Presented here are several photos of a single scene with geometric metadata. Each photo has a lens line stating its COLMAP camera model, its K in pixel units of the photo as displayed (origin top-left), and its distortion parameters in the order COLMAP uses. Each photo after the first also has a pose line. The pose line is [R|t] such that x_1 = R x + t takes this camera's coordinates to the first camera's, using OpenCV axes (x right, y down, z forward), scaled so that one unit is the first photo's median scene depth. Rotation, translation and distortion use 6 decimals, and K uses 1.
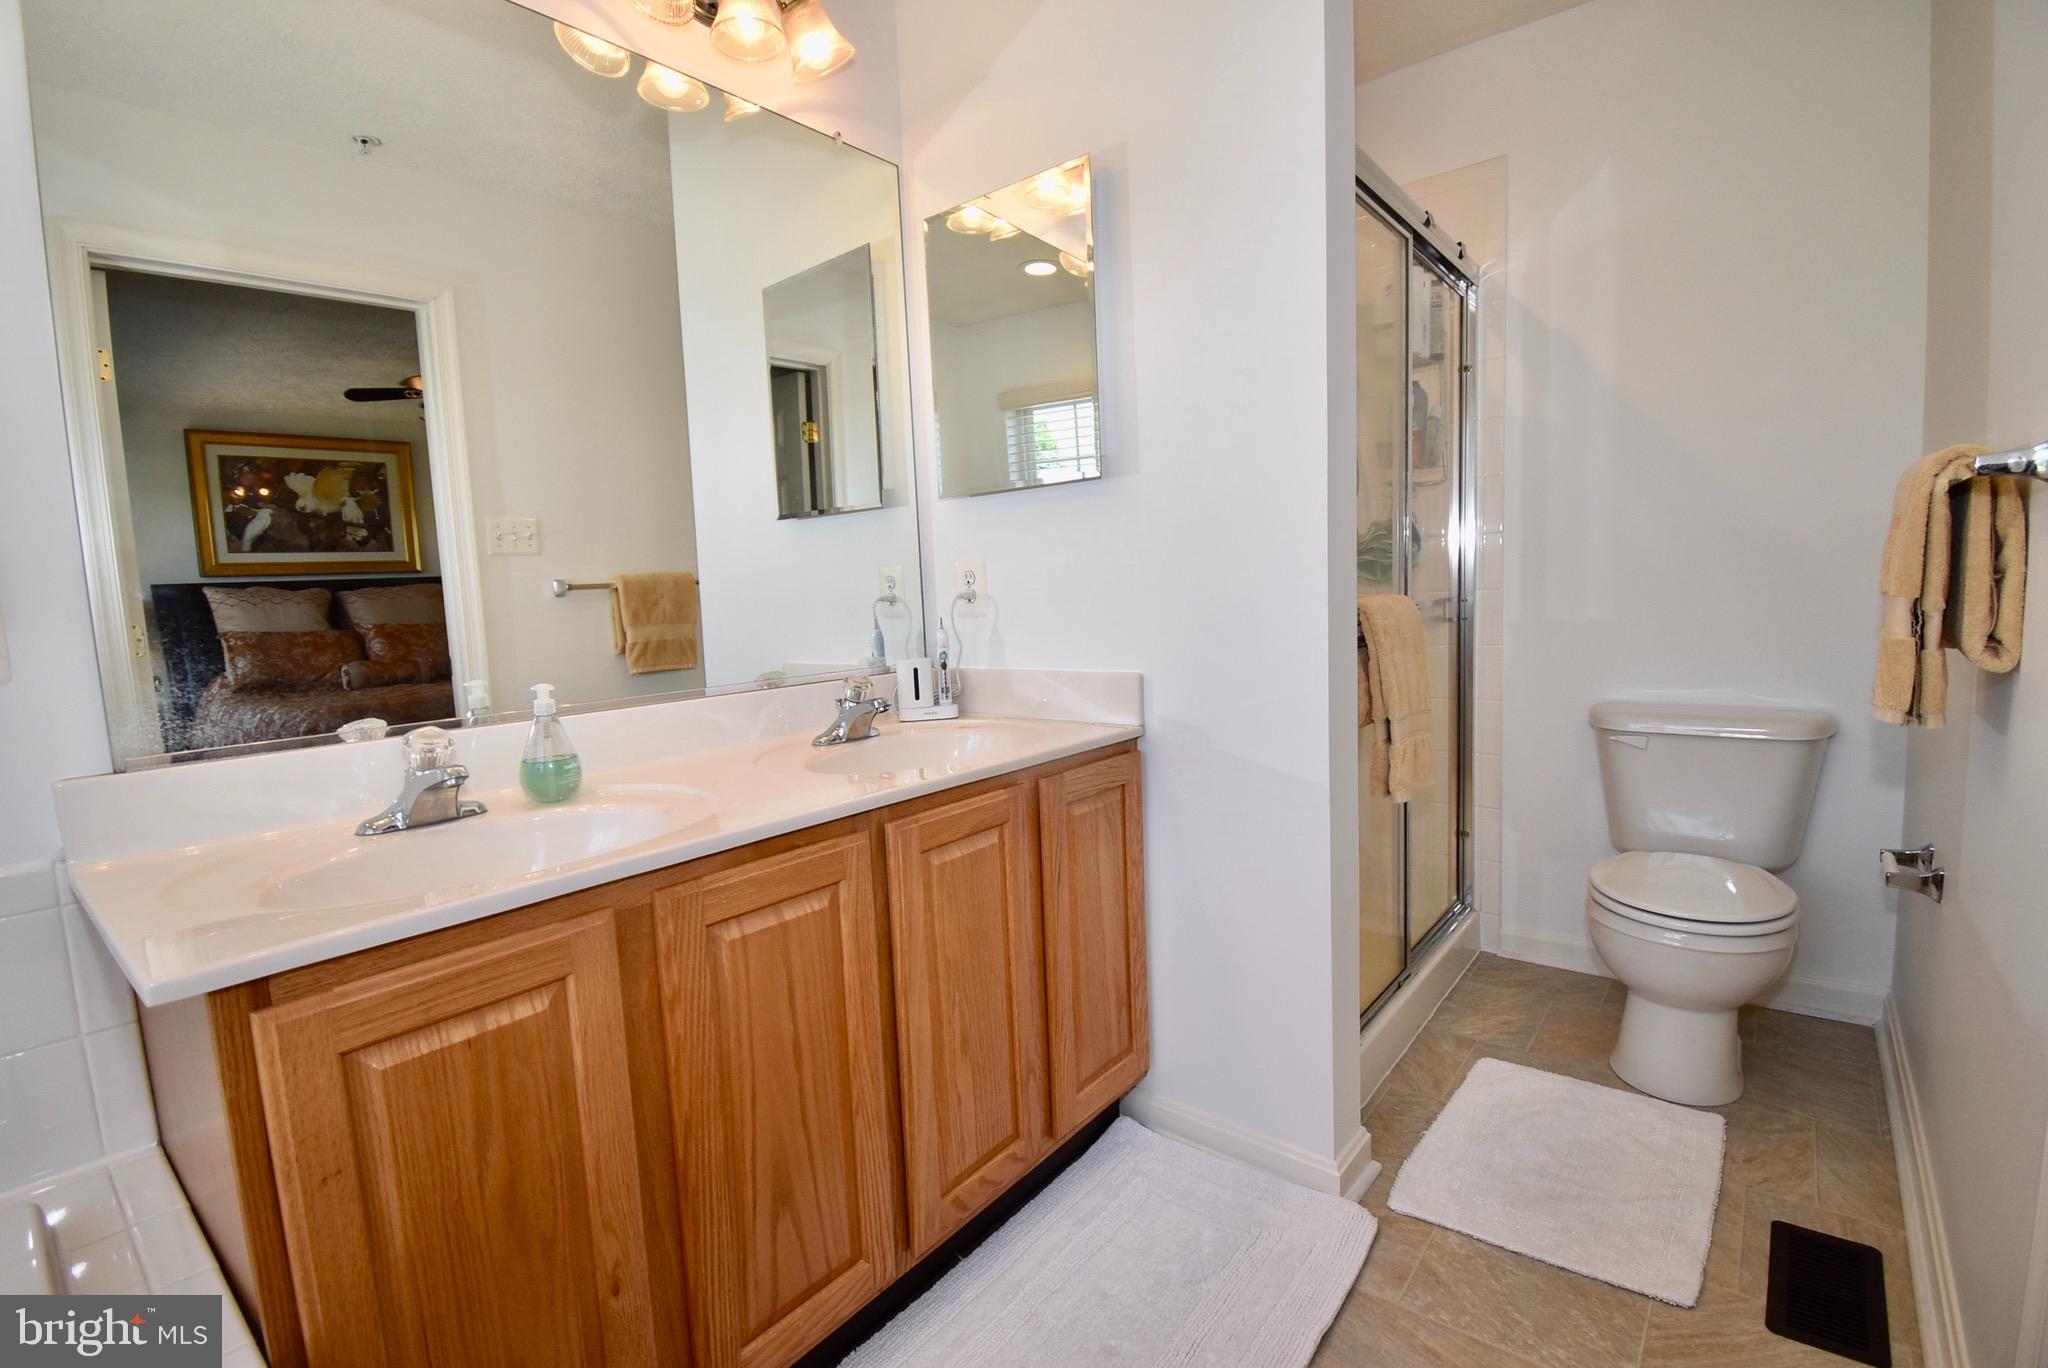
lens RADIAL K [[914.8, 0, 1027.2], [0, 914.8, 687.3], [0, 0, 1]] dist [0.000645, -0.013044]
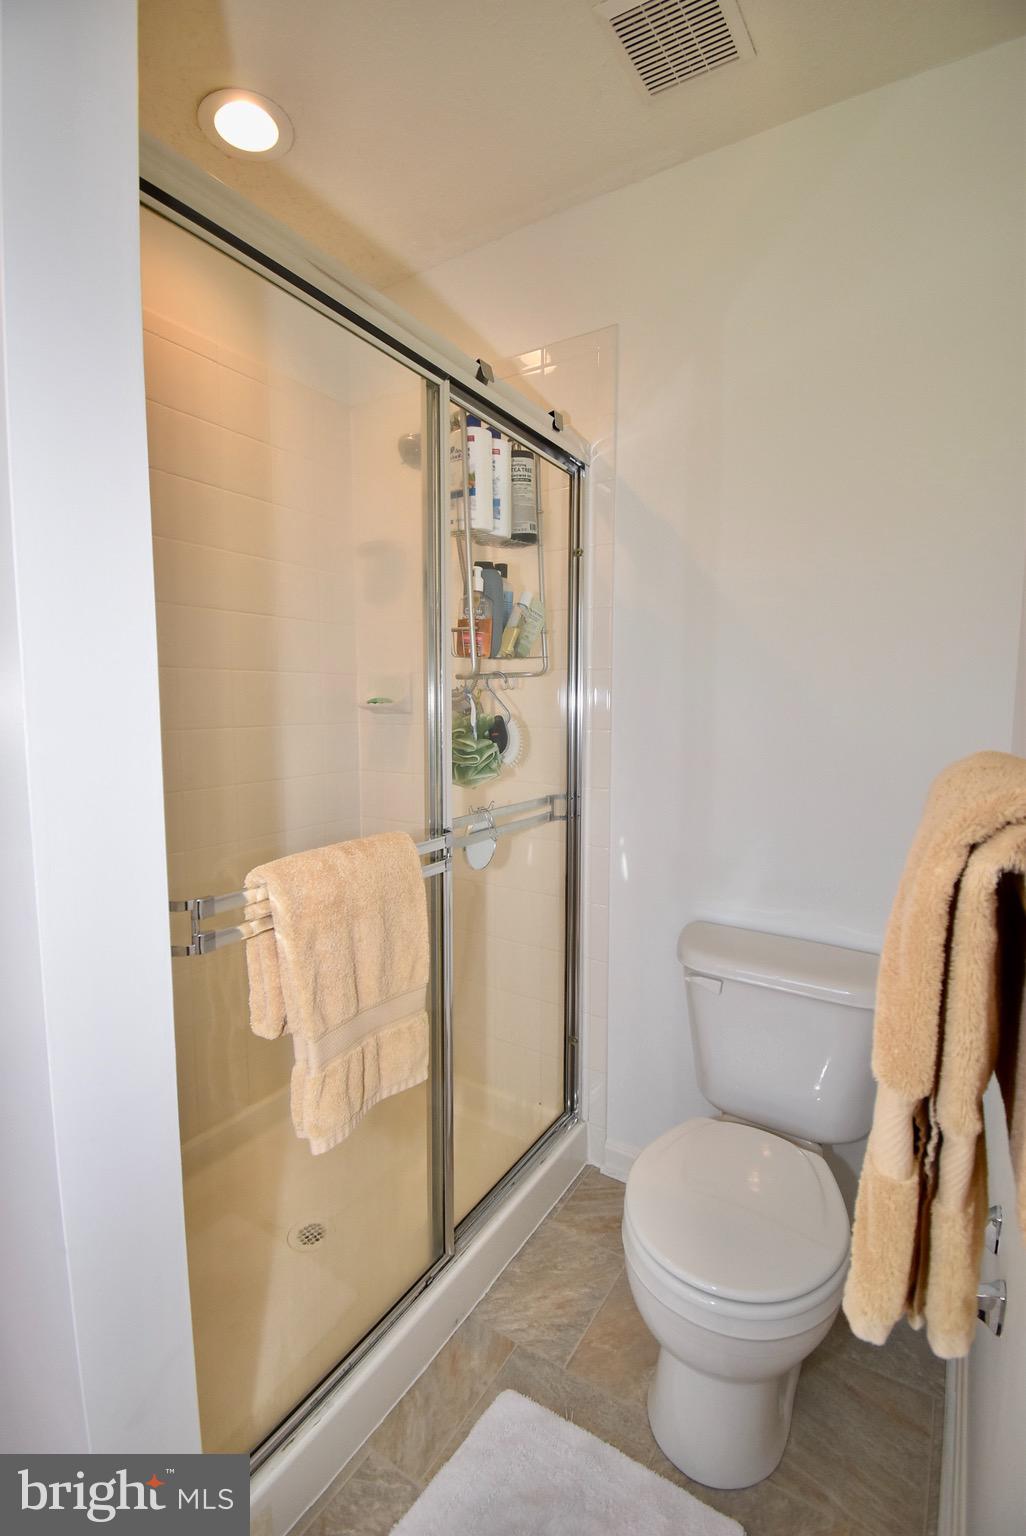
lens RADIAL K [[686.1, 0, 510.3], [0, 686.1, 768.9], [0, 0, 1]] dist [0.000645, -0.013044]
pose [[0.992429, 0.027511, 0.119695, 0.360737], [-0.026609, 0.999604, -0.009129, -0.128676], [-0.119899, 0.005875, 0.992769, 0.335588]]
